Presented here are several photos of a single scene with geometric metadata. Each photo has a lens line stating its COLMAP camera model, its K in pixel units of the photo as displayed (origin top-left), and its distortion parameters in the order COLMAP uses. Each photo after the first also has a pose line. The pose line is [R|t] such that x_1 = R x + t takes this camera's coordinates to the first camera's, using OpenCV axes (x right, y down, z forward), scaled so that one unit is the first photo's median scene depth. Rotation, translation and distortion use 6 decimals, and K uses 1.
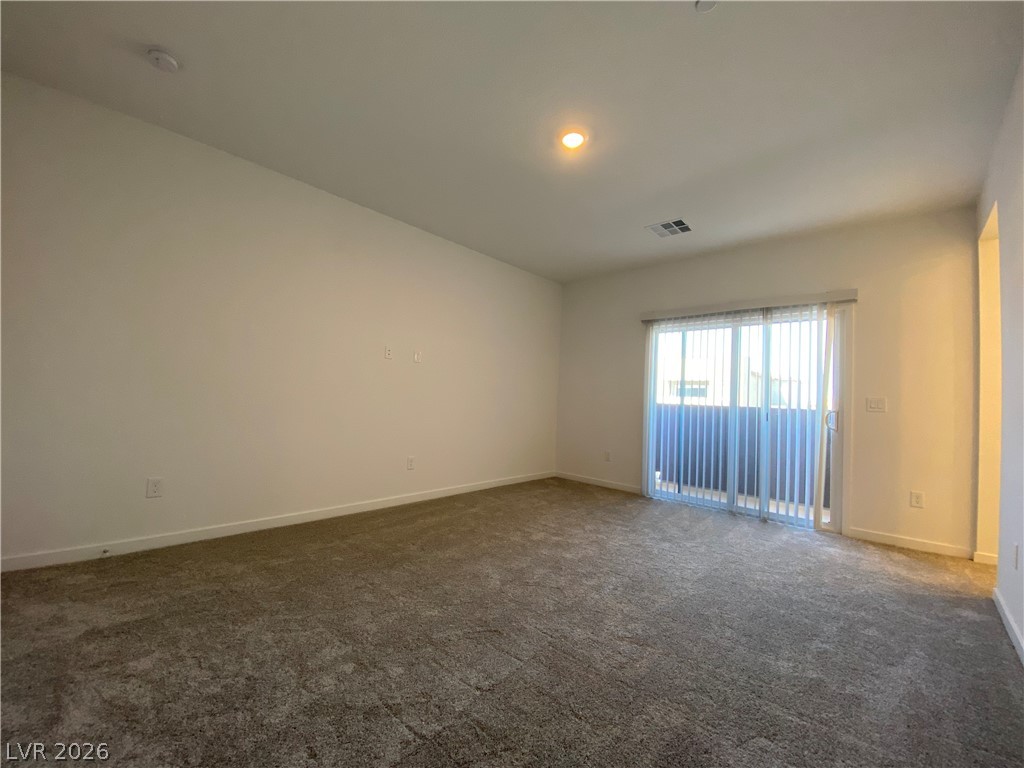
lens RADIAL K [[412.8, 0, 512.0], [0, 412.8, 384.0], [0, 0, 1]] dist [0.003017, -0.011415]
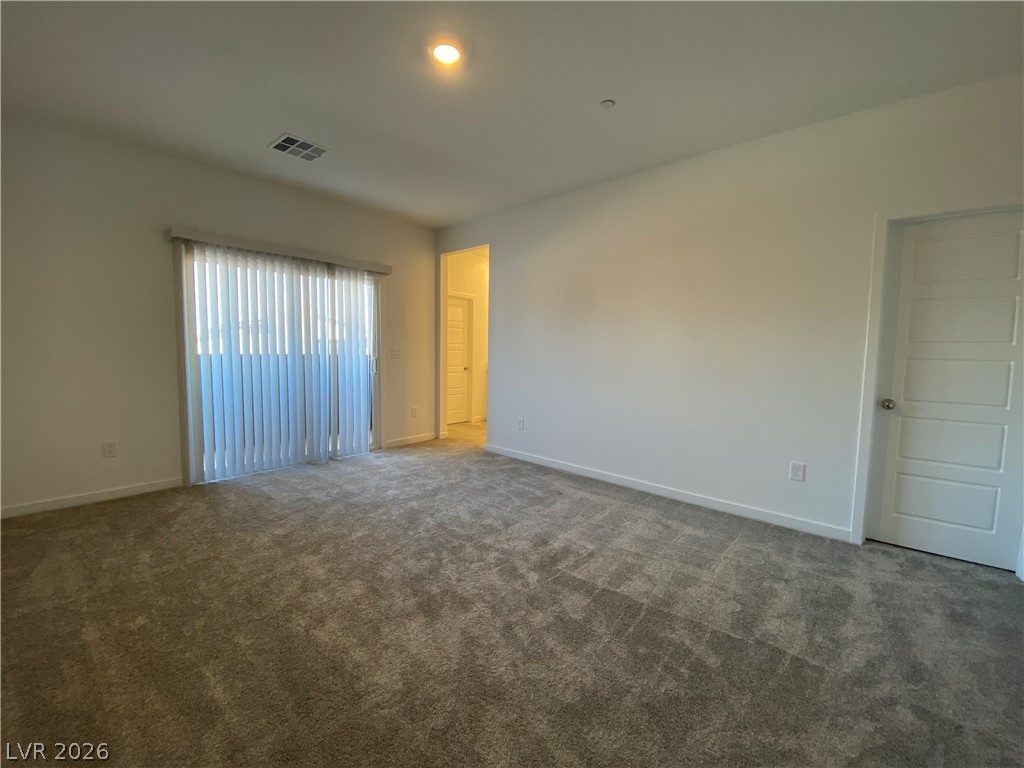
lens RADIAL K [[412.8, 0, 512.0], [0, 412.8, 384.0], [0, 0, 1]] dist [0.003017, -0.011415]
pose [[-0.040935, -0.113868, 0.992652, -0.530395], [-0.042635, 0.992779, 0.112125, -0.017070], [-0.998252, -0.037732, -0.045494, 0.617131]]
